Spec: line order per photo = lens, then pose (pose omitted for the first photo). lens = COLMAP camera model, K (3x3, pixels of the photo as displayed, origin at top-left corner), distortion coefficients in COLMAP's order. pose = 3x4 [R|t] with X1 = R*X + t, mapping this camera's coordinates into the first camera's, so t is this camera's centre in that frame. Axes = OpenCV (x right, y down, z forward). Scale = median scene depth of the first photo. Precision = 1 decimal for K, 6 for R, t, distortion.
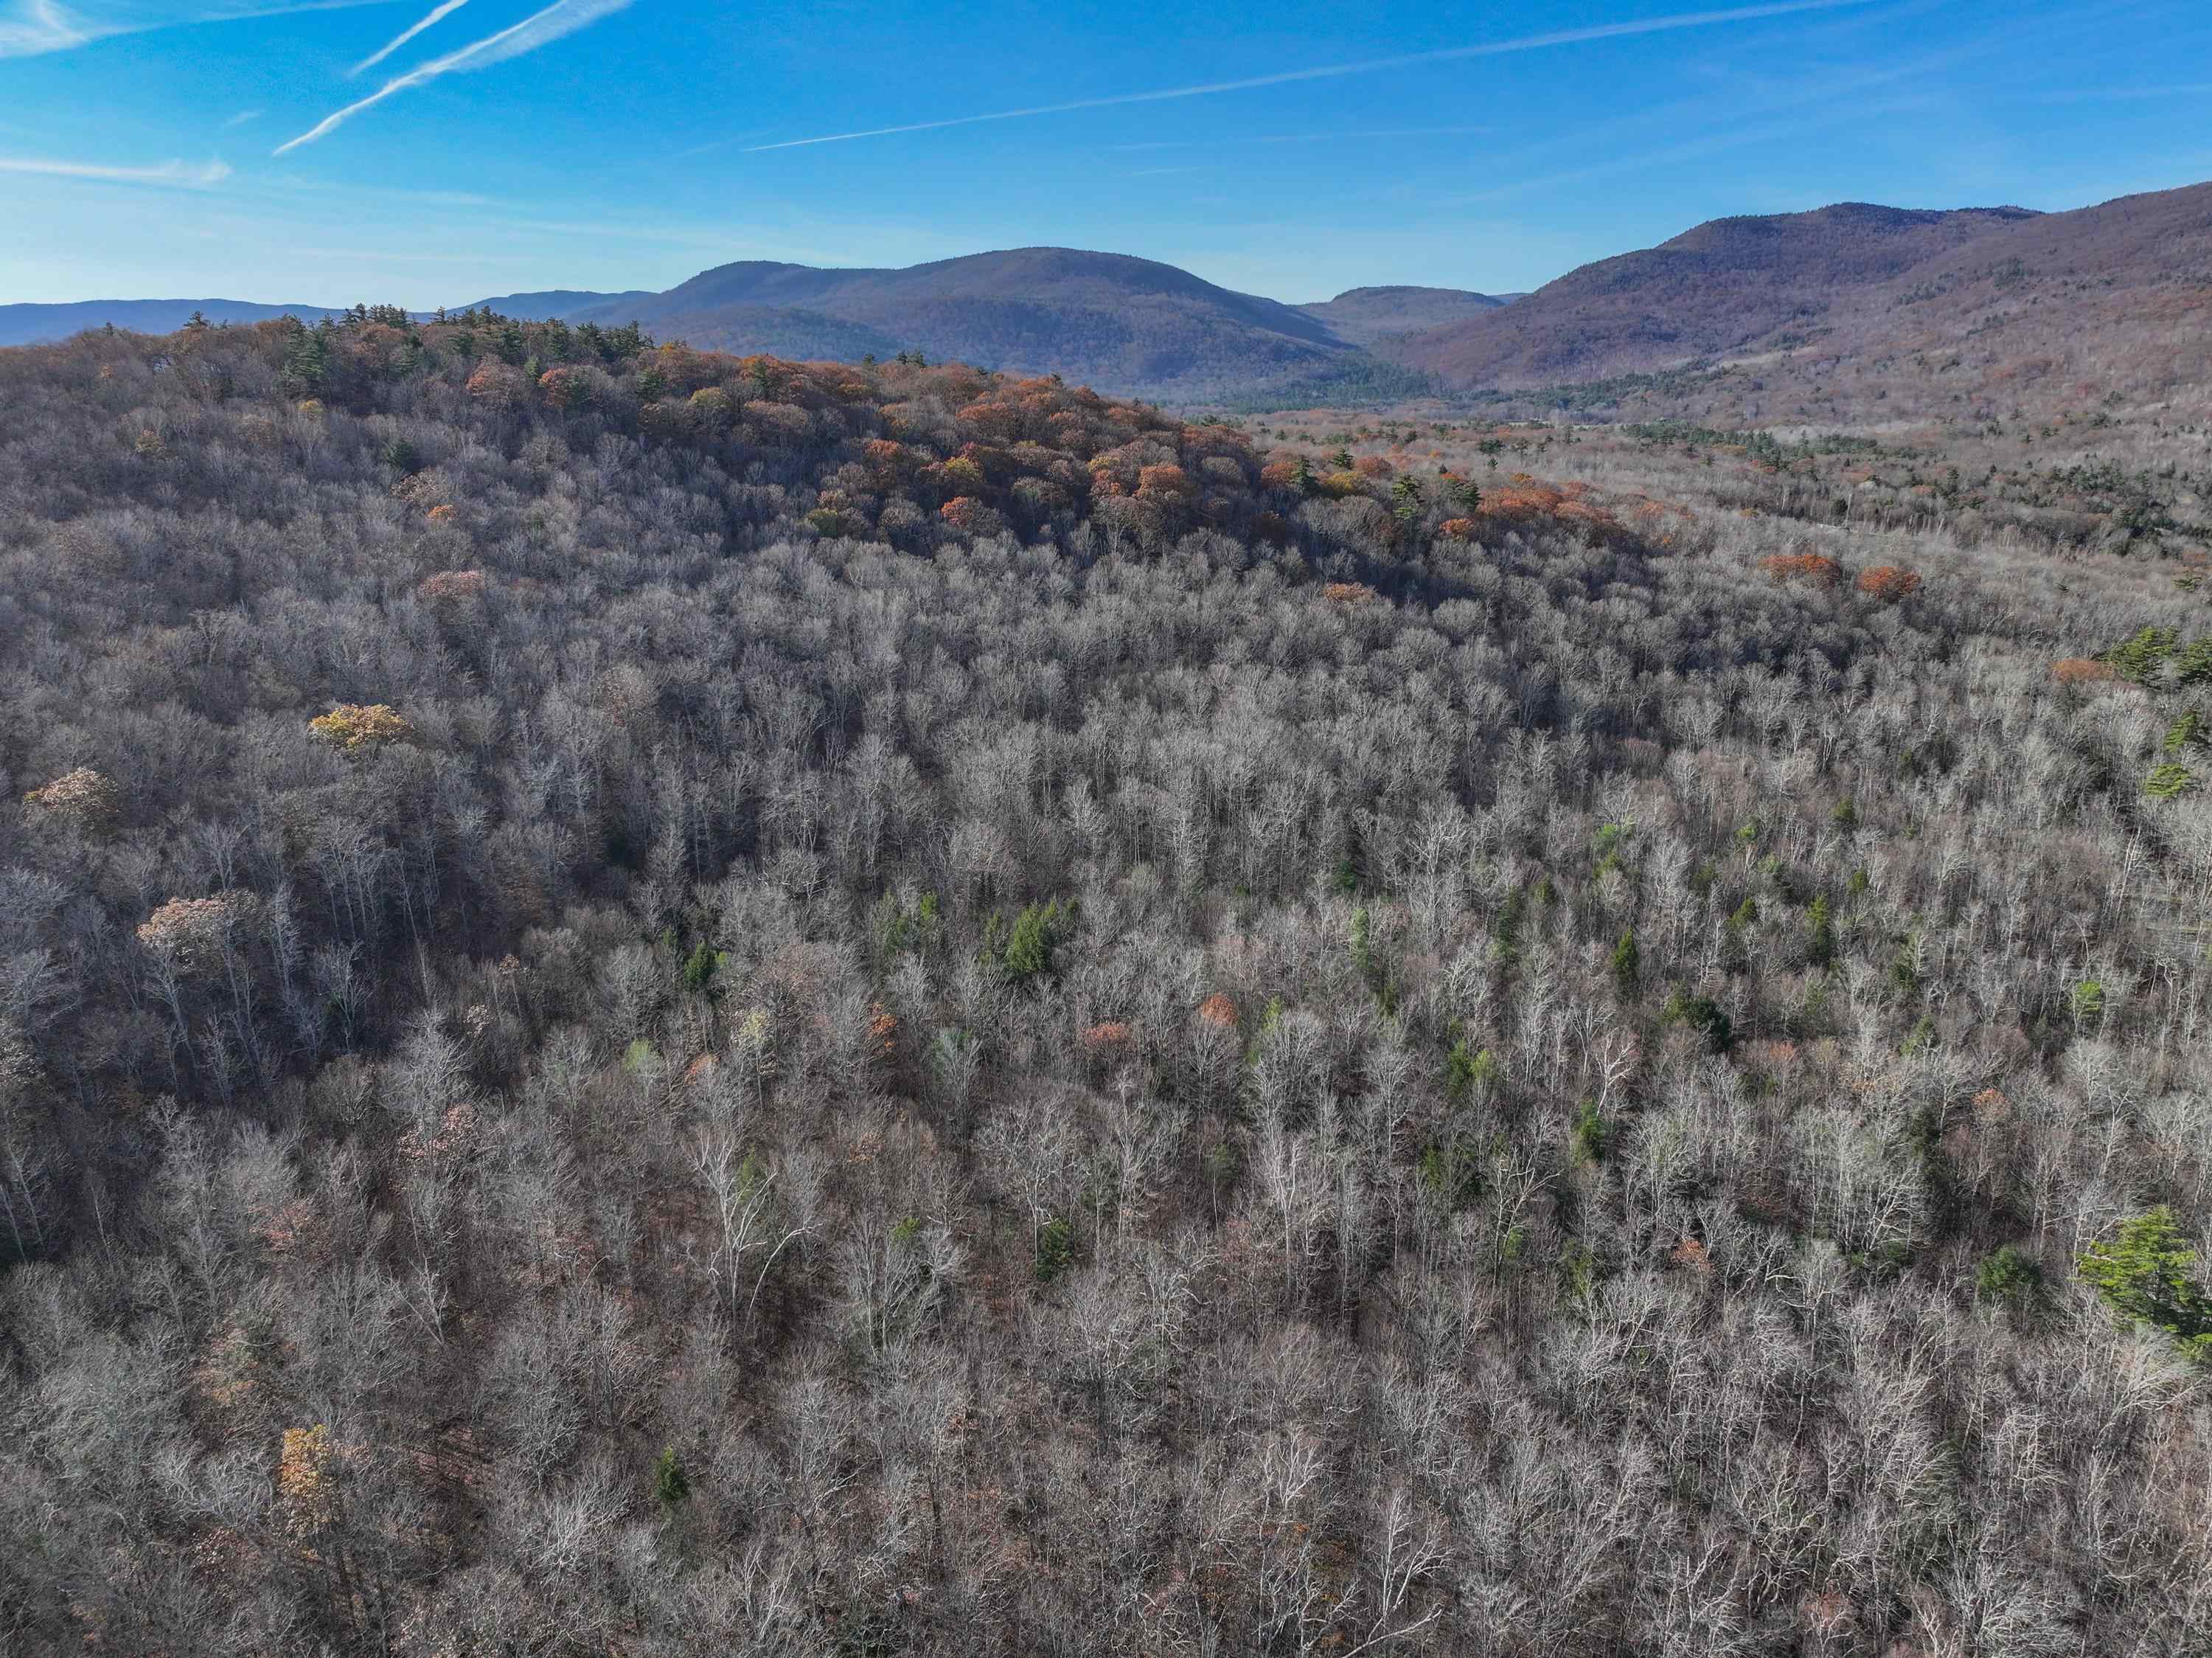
lens RADIAL K [[1593.6, 0, 1106.0], [0, 1593.6, 829.0], [0, 0, 1]] dist [0.002521, 0.018436]
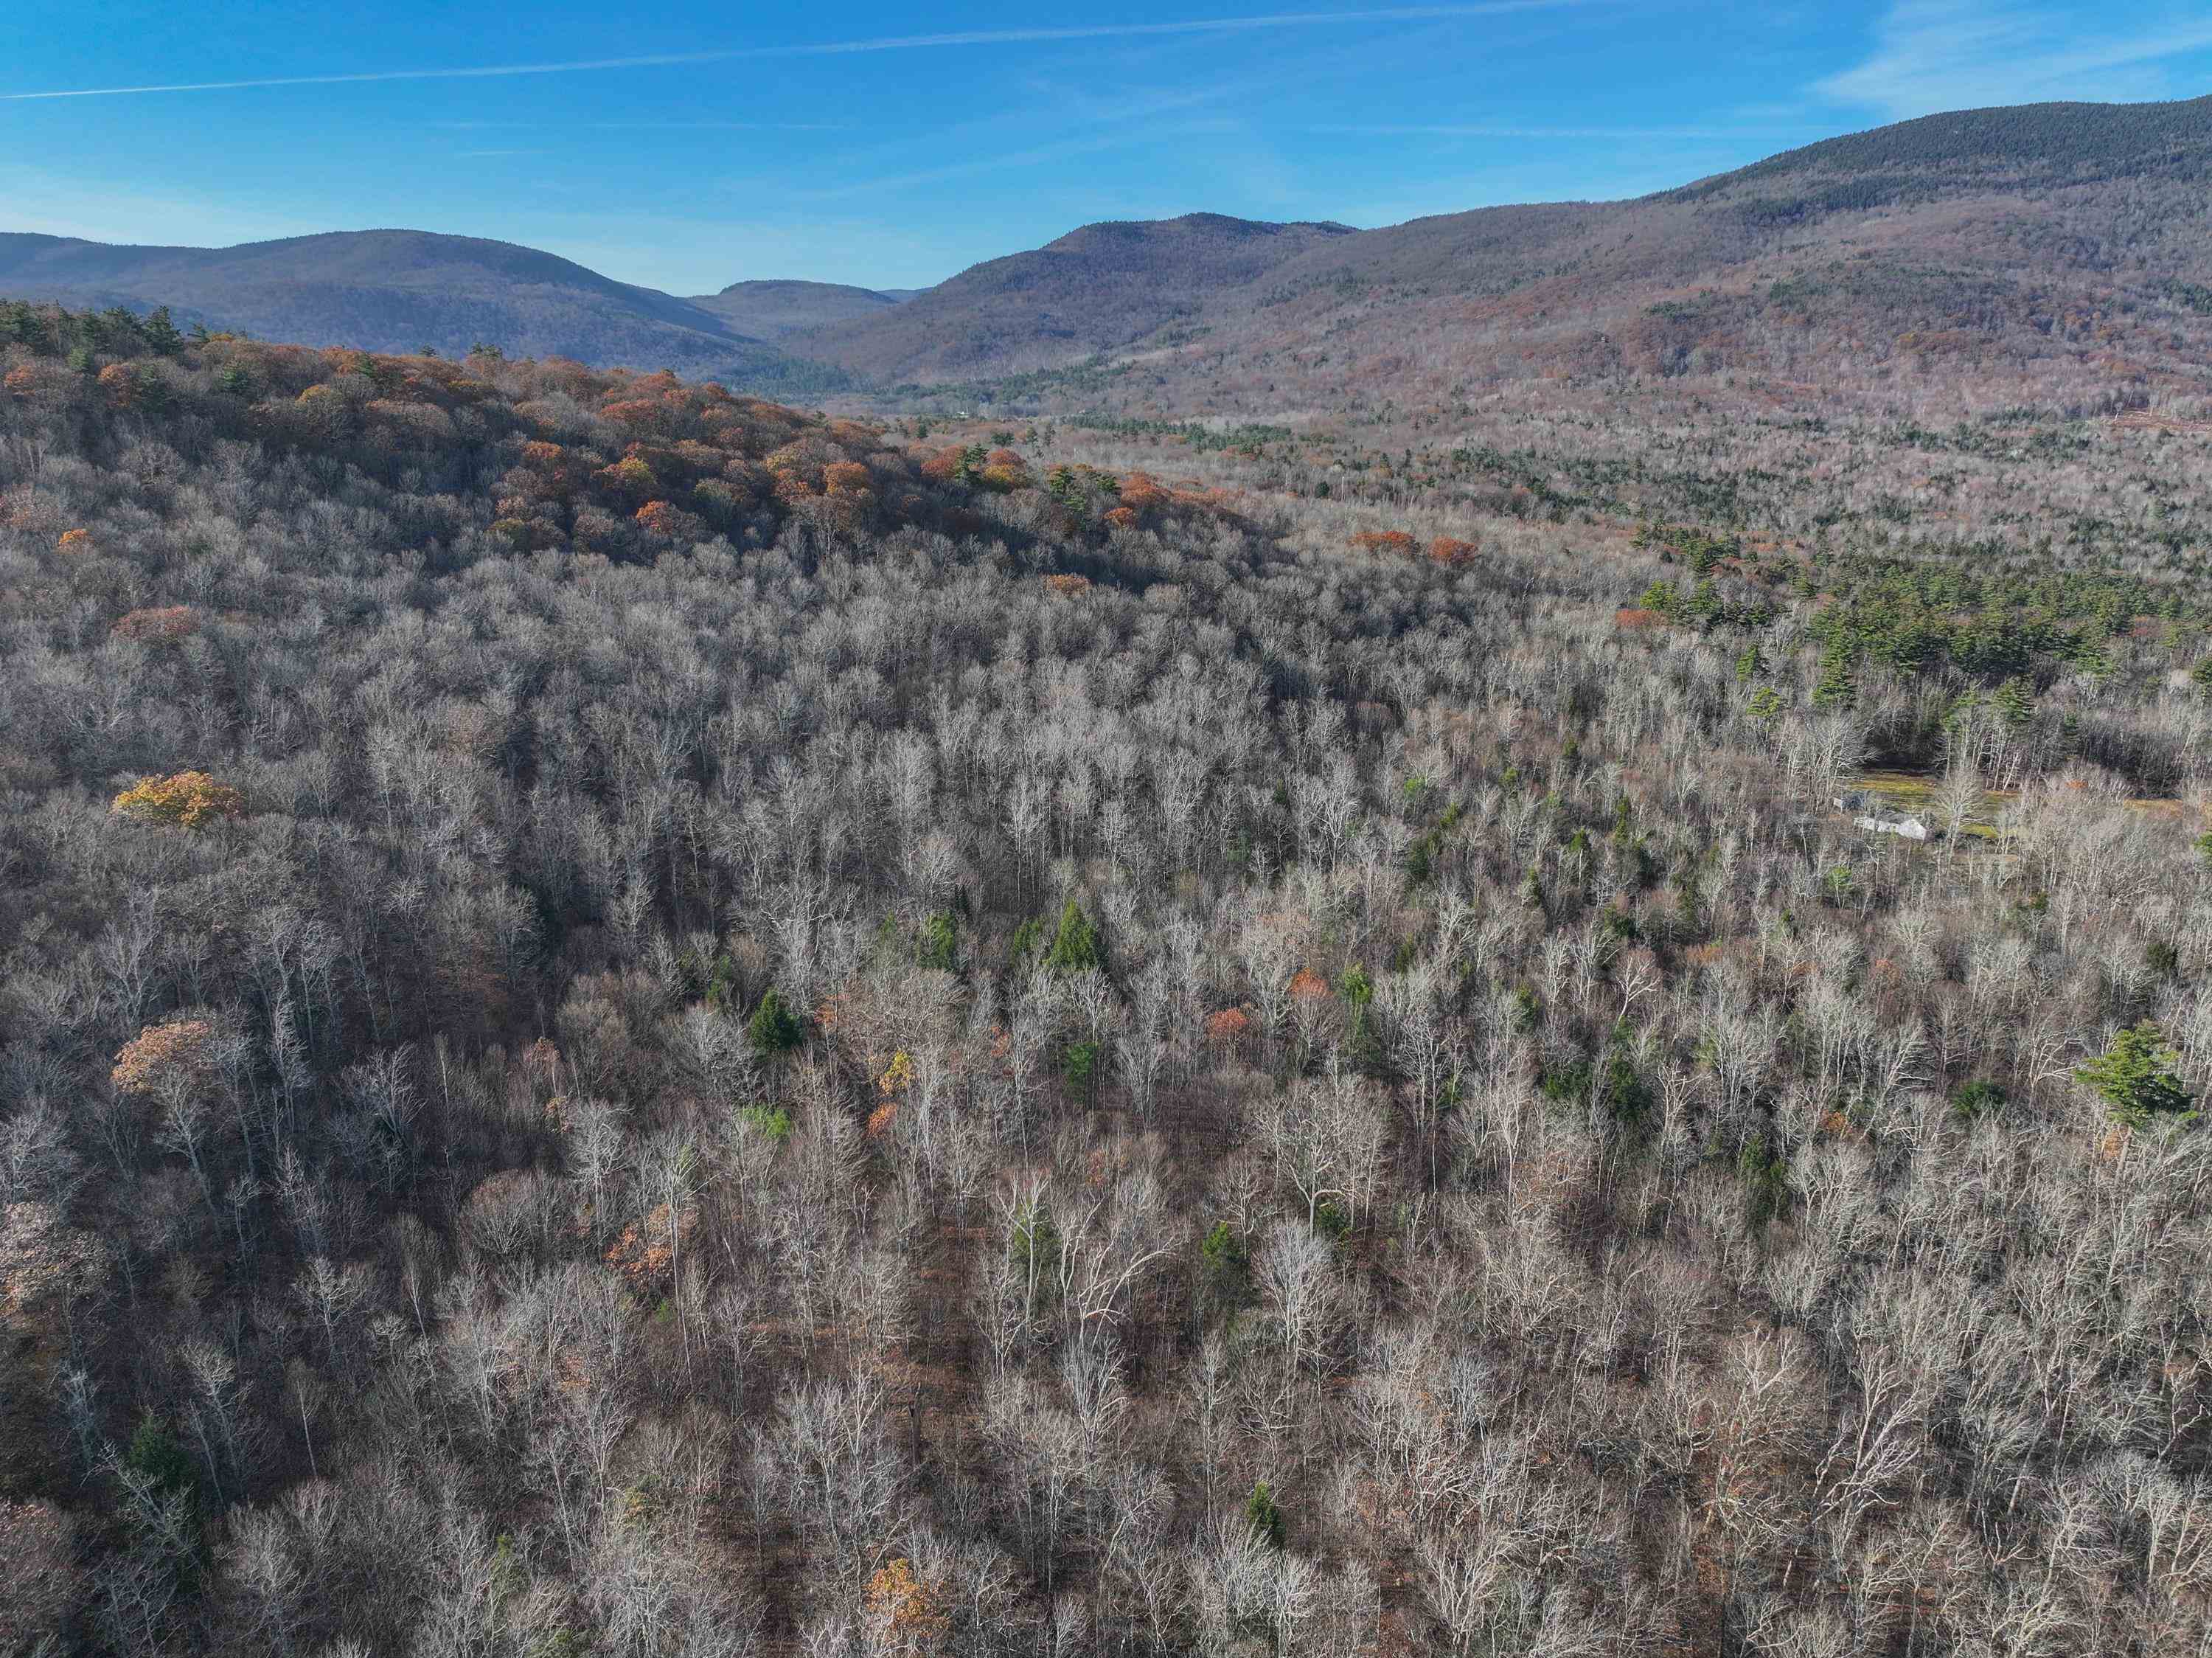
lens RADIAL K [[1593.6, 0, 1106.0], [0, 1593.6, 829.0], [0, 0, 1]] dist [0.002521, 0.018436]
pose [[0.928677, -0.104202, 0.355951, -0.079975], [0.103141, 0.994423, 0.022015, -0.004565], [-0.356260, 0.016268, 0.934245, 0.015679]]
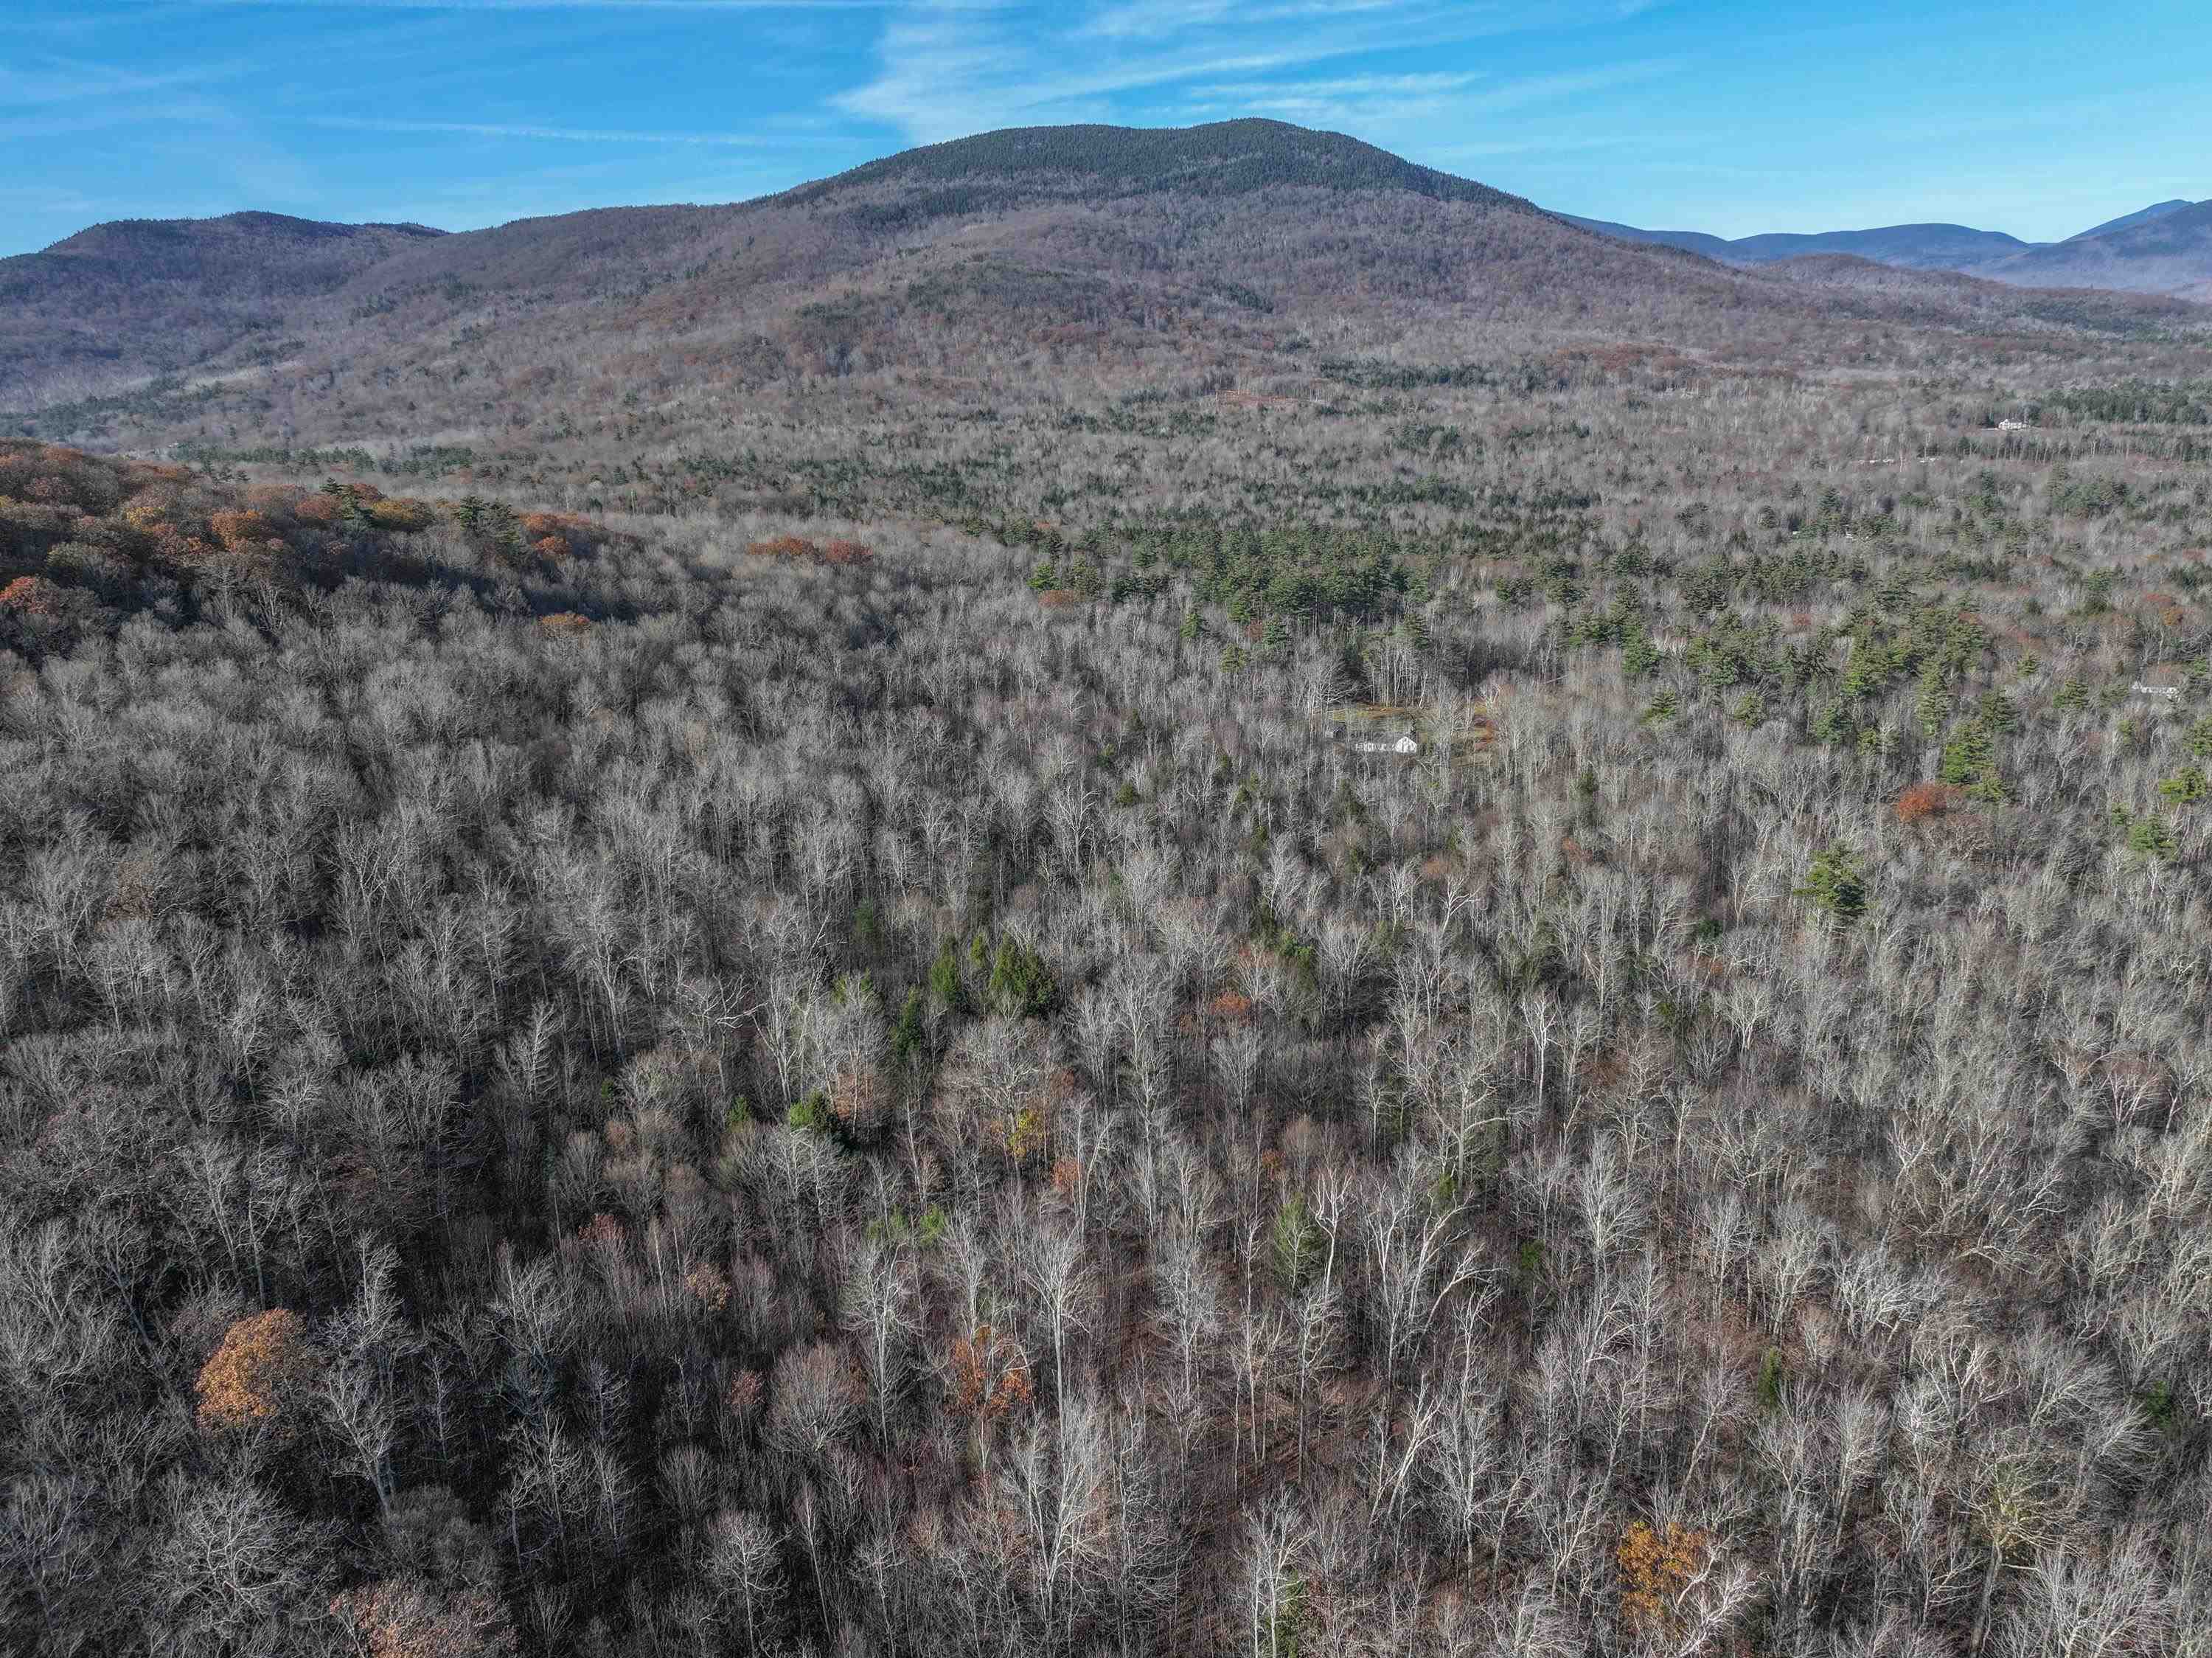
lens RADIAL K [[1627.0, 0, 1106.0], [0, 1627.0, 829.0], [0, 0, 1]] dist [0.003867, 0.015672]
pose [[0.605346, -0.245812, 0.757055, -0.148617], [0.257139, 0.960514, 0.106264, -0.023089], [-0.753283, 0.130342, 0.644651, 0.080511]]
